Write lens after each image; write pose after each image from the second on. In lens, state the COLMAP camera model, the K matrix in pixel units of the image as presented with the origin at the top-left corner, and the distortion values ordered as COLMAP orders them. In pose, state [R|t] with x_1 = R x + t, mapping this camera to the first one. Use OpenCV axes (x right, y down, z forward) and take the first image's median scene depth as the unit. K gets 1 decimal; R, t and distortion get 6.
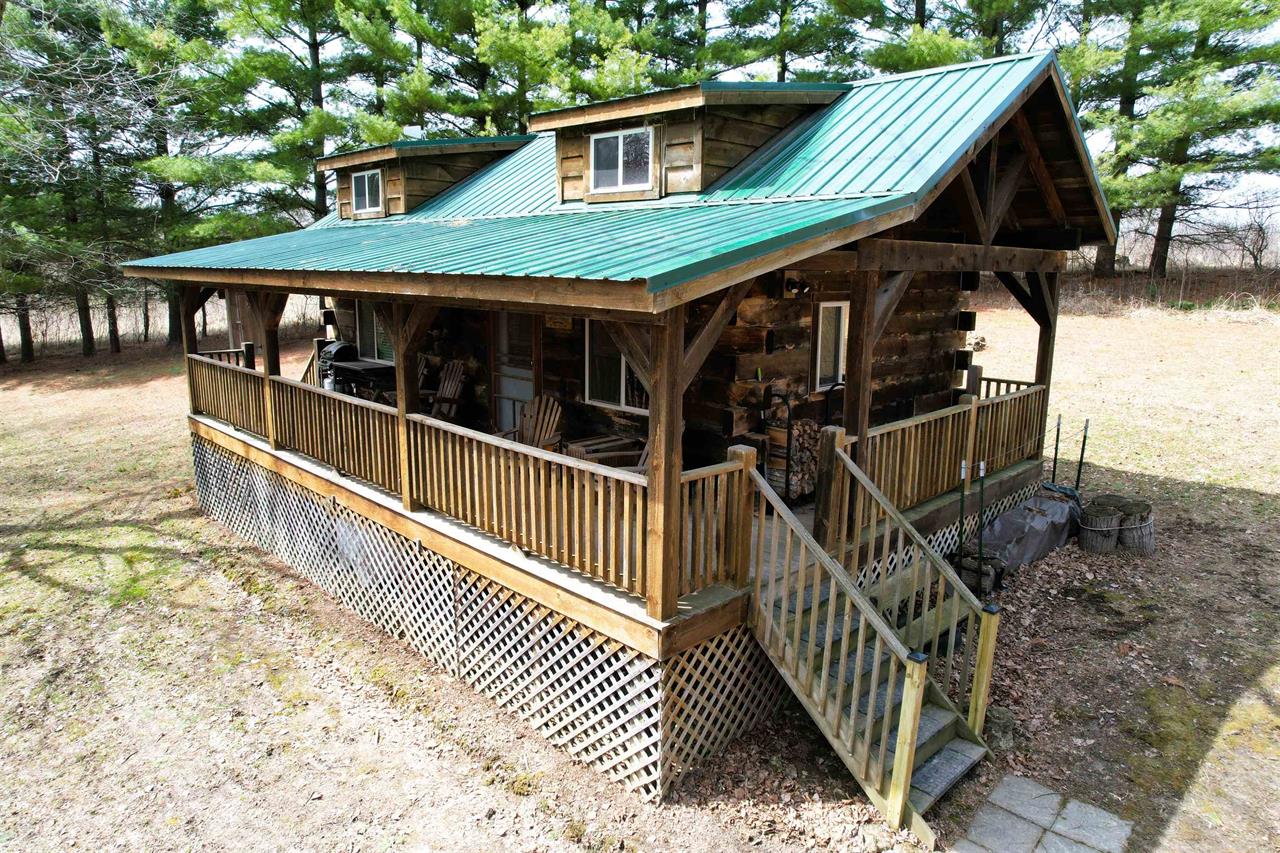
lens RADIAL K [[814.2, 0, 640.0], [0, 814.2, 426.5], [0, 0, 1]] dist [-0.071706, 0.062275]
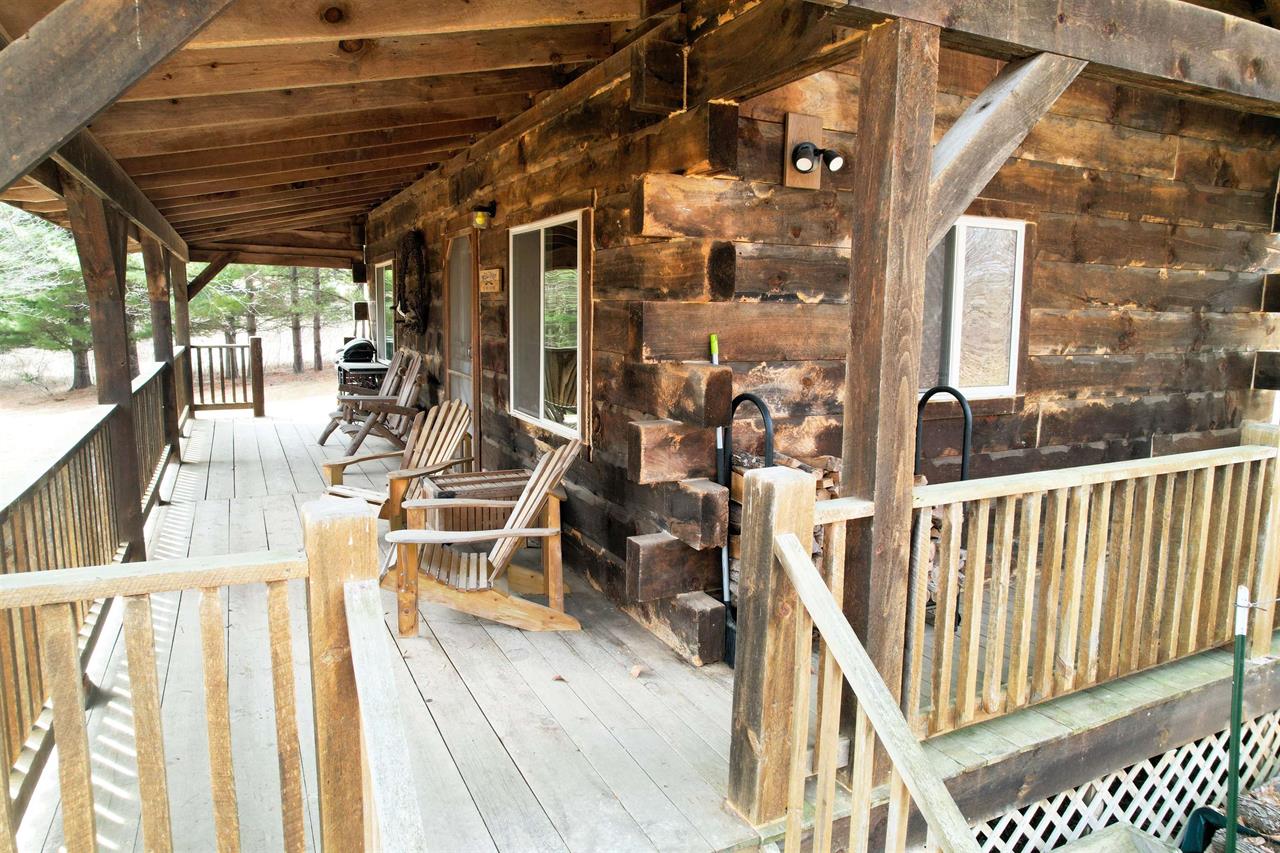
lens RADIAL K [[814.2, 0, 640.0], [0, 814.2, 426.5], [0, 0, 1]] dist [-0.071706, 0.062275]
pose [[0.950013, 0.047040, -0.308645, 0.237606], [-0.064315, 0.996867, -0.046031, 0.001548], [0.305513, 0.063580, 0.950063, 0.536895]]
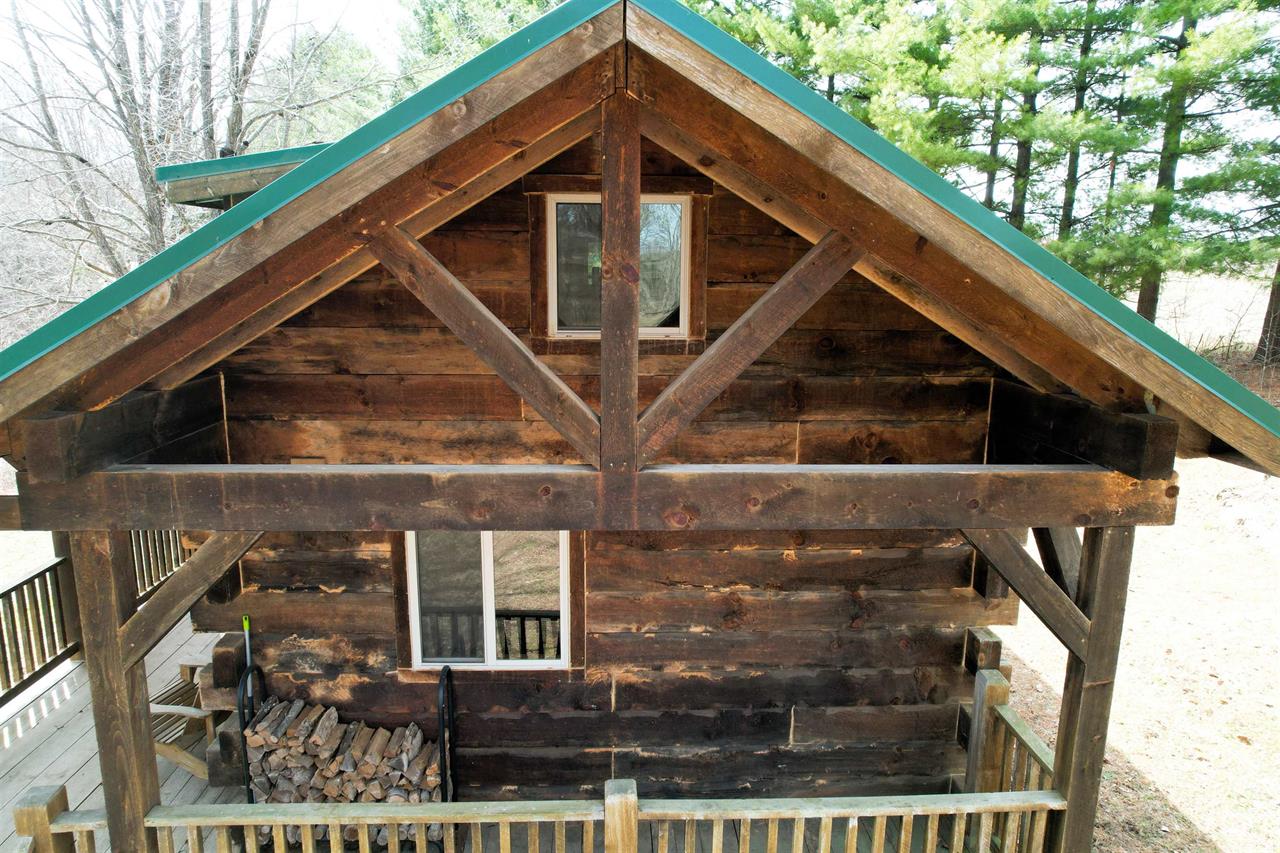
lens RADIAL K [[814.2, 0, 640.0], [0, 814.2, 426.5], [0, 0, 1]] dist [-0.071706, 0.062275]
pose [[0.740503, 0.131520, -0.659058, 0.718135], [-0.136240, 0.989679, 0.044423, -0.270558], [0.658099, 0.056895, 0.750779, 0.697779]]
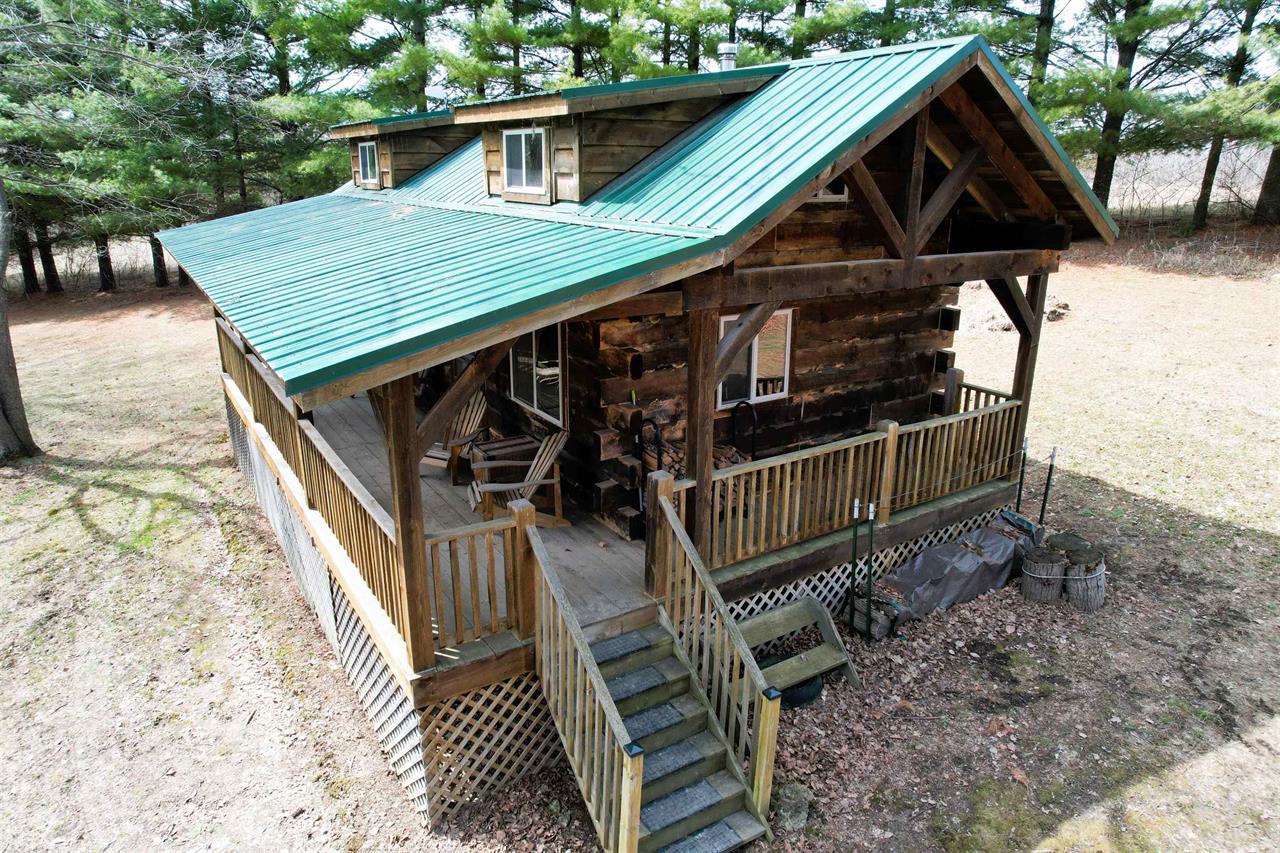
lens RADIAL K [[814.2, 0, 640.0], [0, 814.2, 426.5], [0, 0, 1]] dist [-0.071706, 0.062275]
pose [[0.979571, 0.058951, -0.192265, 0.325941], [-0.037818, 0.993012, 0.111789, -0.131378], [0.197512, -0.102234, 0.974955, 0.058965]]
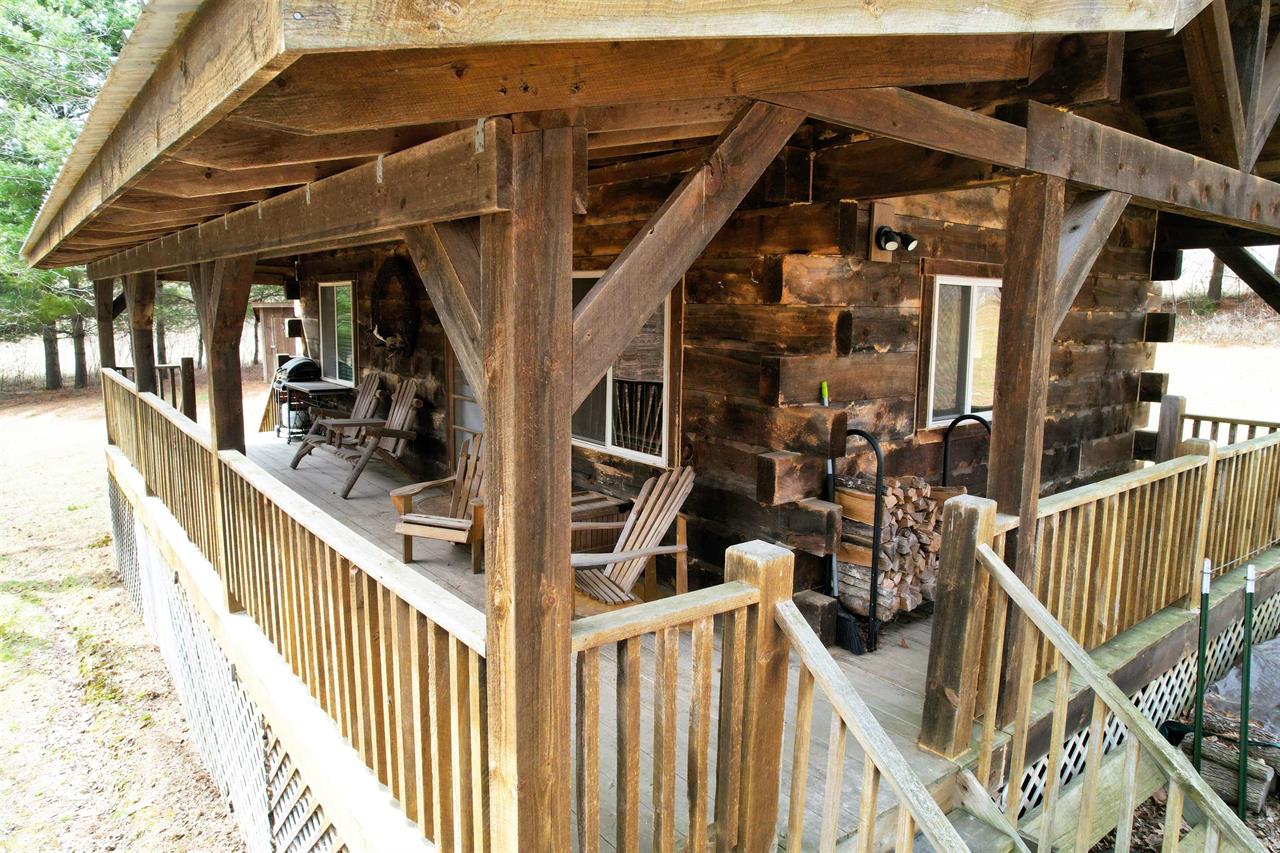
lens RADIAL K [[814.2, 0, 640.0], [0, 814.2, 426.5], [0, 0, 1]] dist [-0.071706, 0.062275]
pose [[0.993673, 0.019665, -0.110576, 0.078996], [-0.025253, 0.998462, -0.049362, -0.010815], [0.109435, 0.051842, 0.992641, 0.415261]]
